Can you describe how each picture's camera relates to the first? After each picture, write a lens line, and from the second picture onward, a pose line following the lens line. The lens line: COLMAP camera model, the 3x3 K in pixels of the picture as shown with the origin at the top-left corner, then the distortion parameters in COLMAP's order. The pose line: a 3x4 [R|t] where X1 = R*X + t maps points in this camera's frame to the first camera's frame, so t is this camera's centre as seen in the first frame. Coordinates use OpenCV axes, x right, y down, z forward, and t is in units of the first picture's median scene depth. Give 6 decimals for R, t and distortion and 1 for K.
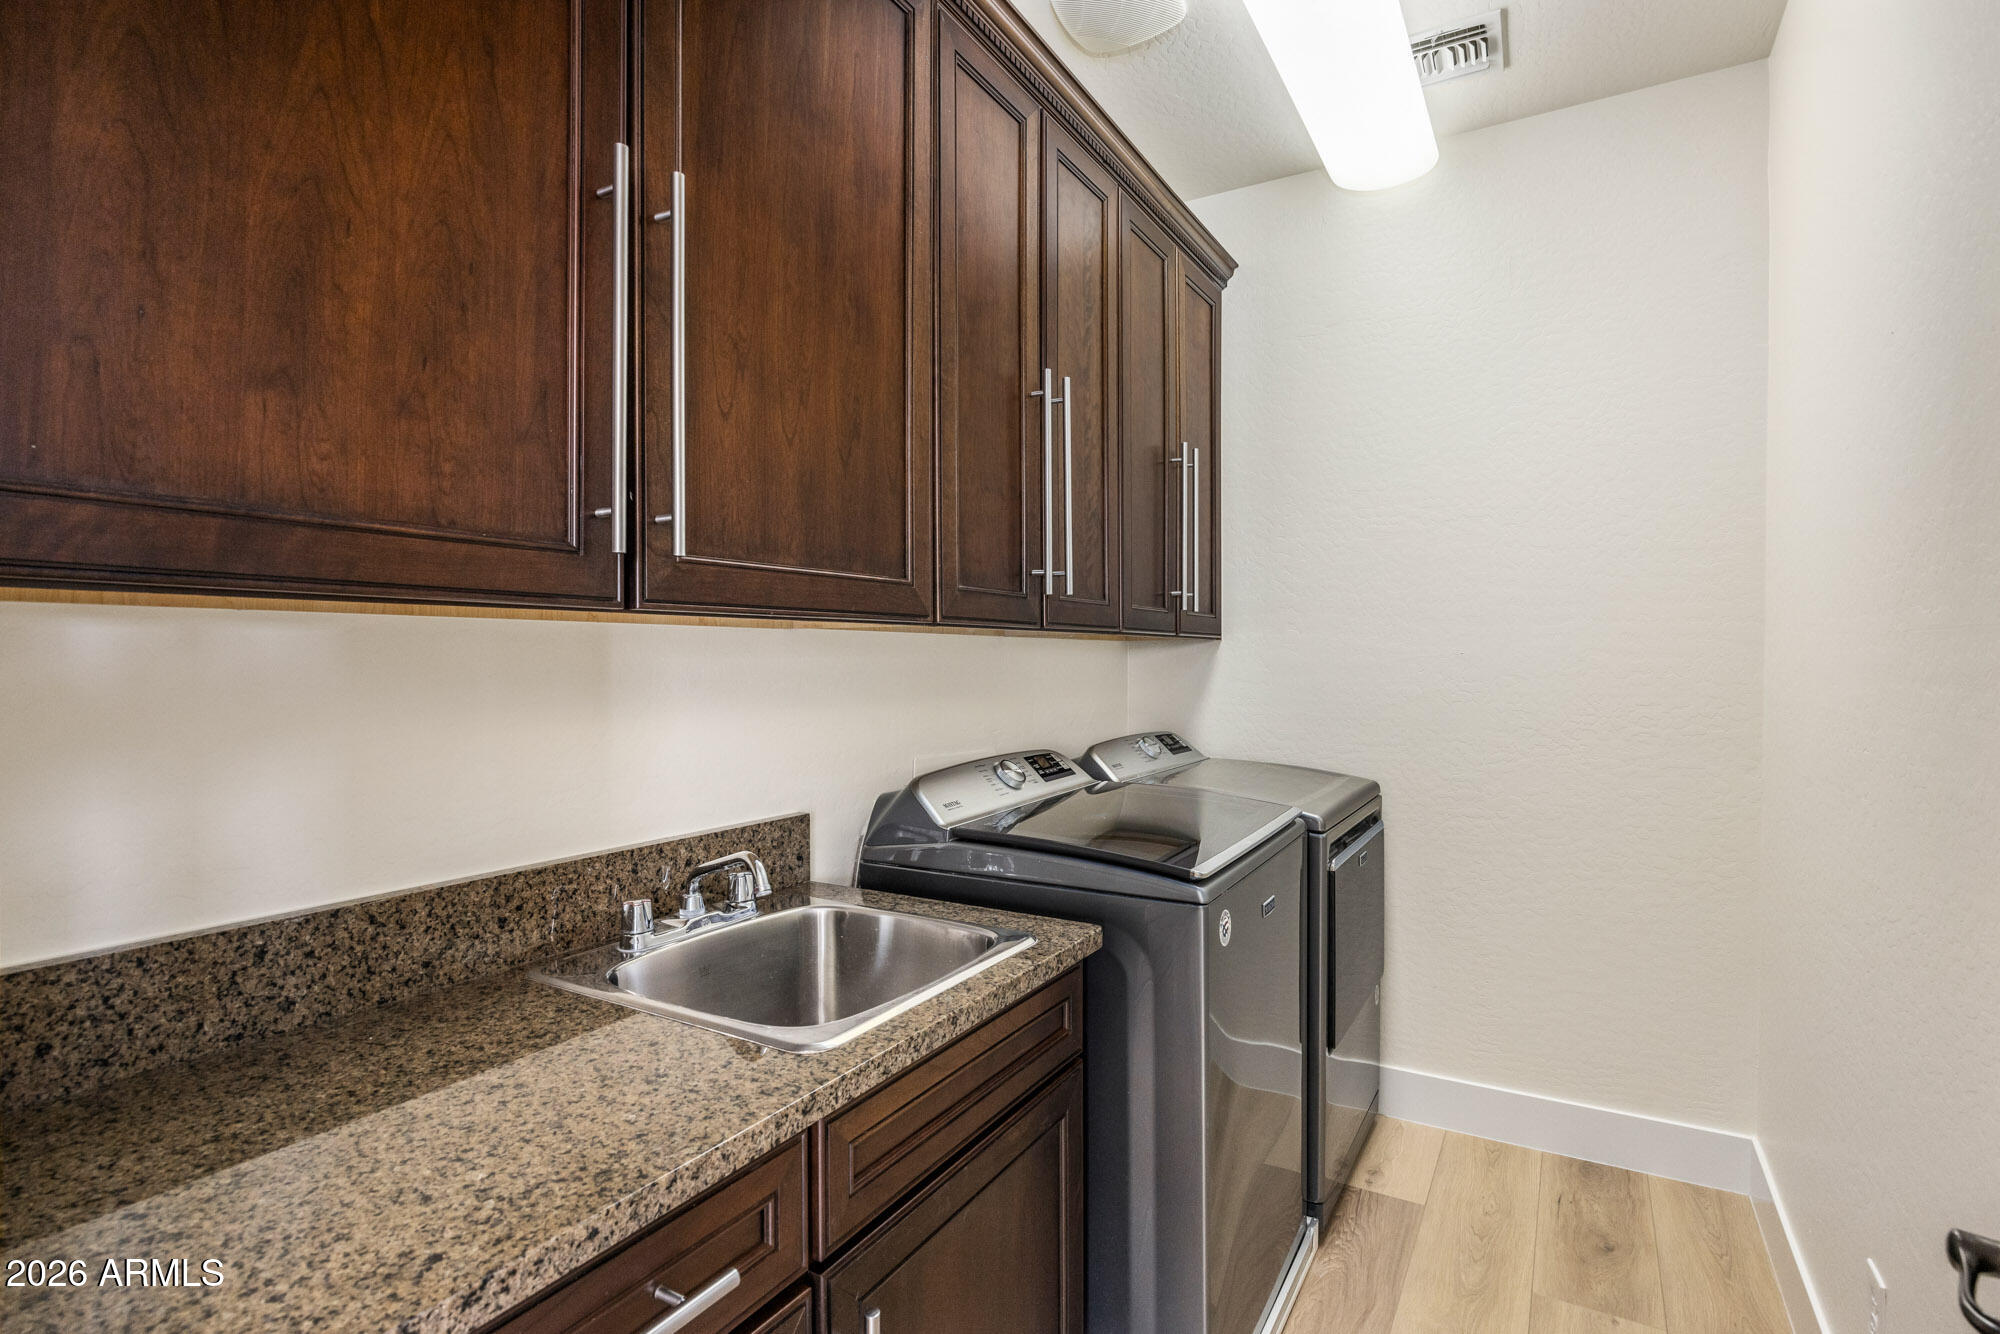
lens RADIAL K [[990.7, 0, 998.6], [0, 990.7, 661.3], [0, 0, 1]] dist [-0.015320, -0.000546]
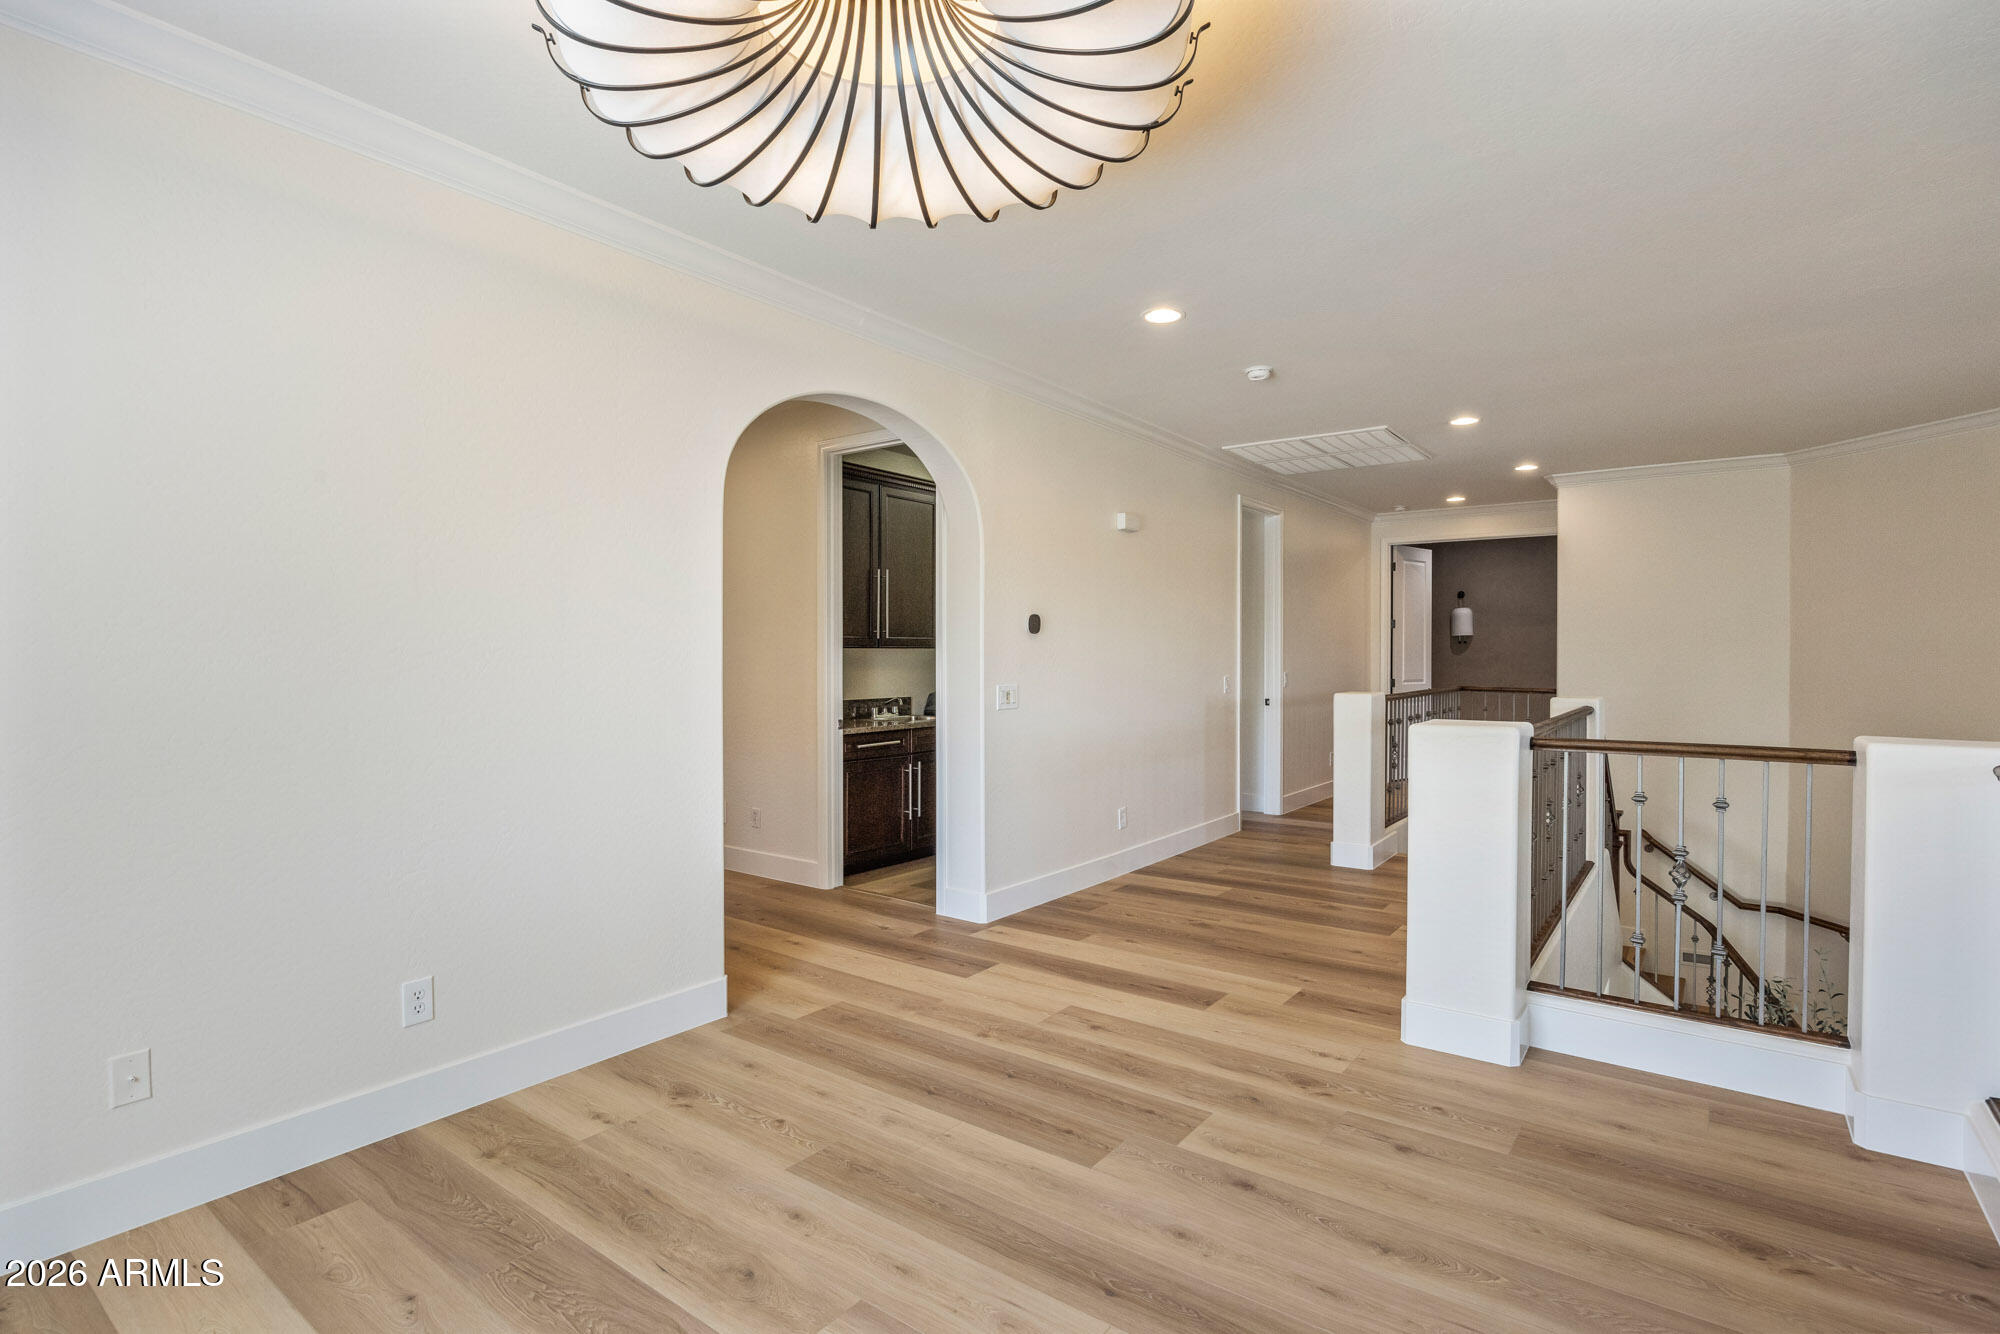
lens RADIAL K [[990.7, 0, 998.3], [0, 990.7, 665.8], [0, 0, 1]] dist [-0.015320, -0.000546]
pose [[0.993788, 0.003004, -0.111252, 0.727360], [-0.002351, 0.999979, 0.005994, 0.012464], [0.111267, -0.005695, 0.993774, -3.539821]]
